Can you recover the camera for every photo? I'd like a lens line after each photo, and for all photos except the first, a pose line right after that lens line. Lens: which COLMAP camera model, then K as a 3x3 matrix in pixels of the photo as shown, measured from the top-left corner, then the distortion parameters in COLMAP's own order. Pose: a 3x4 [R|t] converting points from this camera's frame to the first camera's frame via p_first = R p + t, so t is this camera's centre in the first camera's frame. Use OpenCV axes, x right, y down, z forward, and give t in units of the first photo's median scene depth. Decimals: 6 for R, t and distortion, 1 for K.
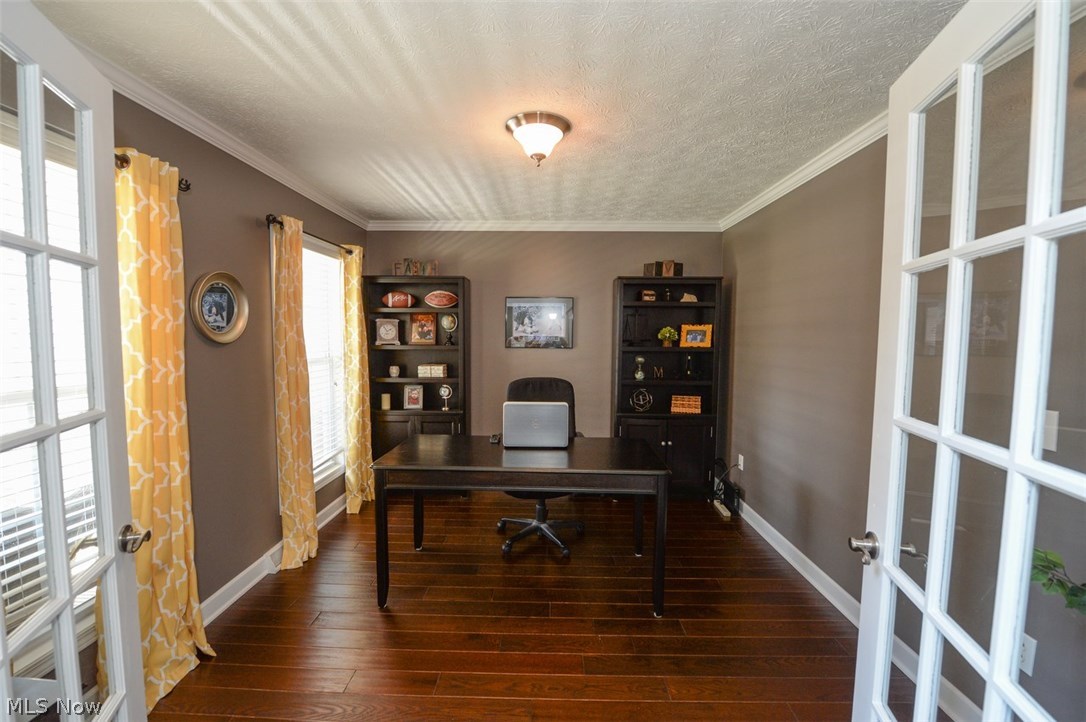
lens RADIAL K [[435.8, 0, 548.6], [0, 435.8, 361.6], [0, 0, 1]] dist [-0.015598, -0.000472]
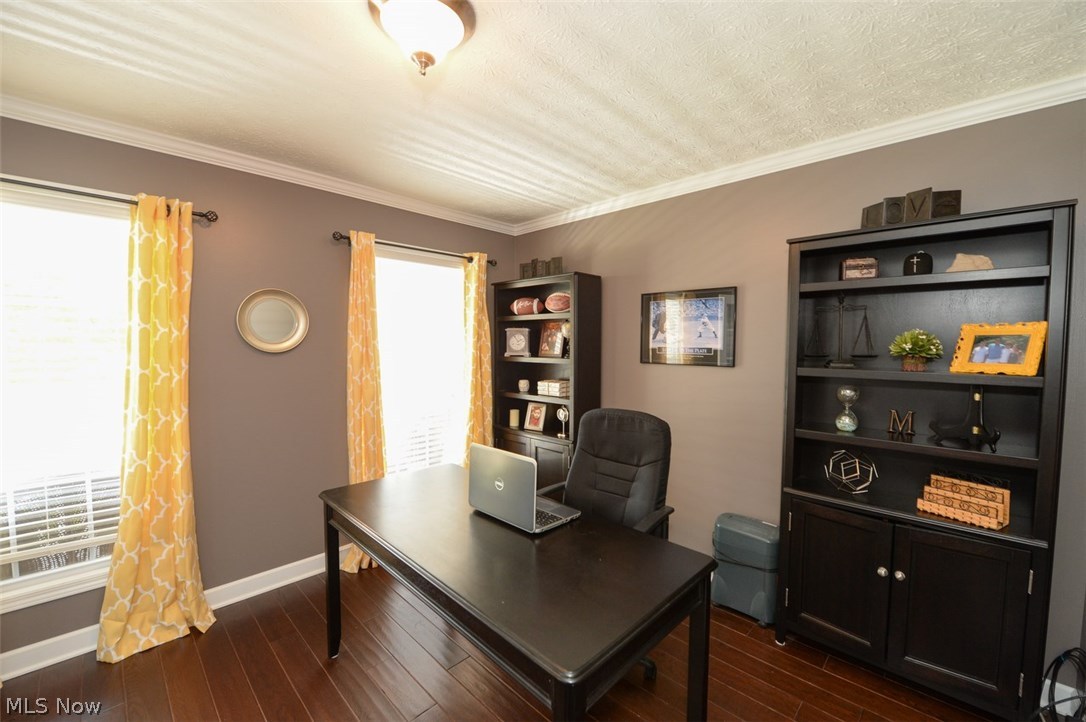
lens RADIAL K [[434.0, 0, 541.5], [0, 434.0, 362.6], [0, 0, 1]] dist [-0.014174, -0.002090]
pose [[0.729539, 0.027419, -0.683389, 0.302631], [-0.042901, 0.999063, -0.005713, -0.023176], [0.682592, 0.033486, 0.730032, 0.384751]]
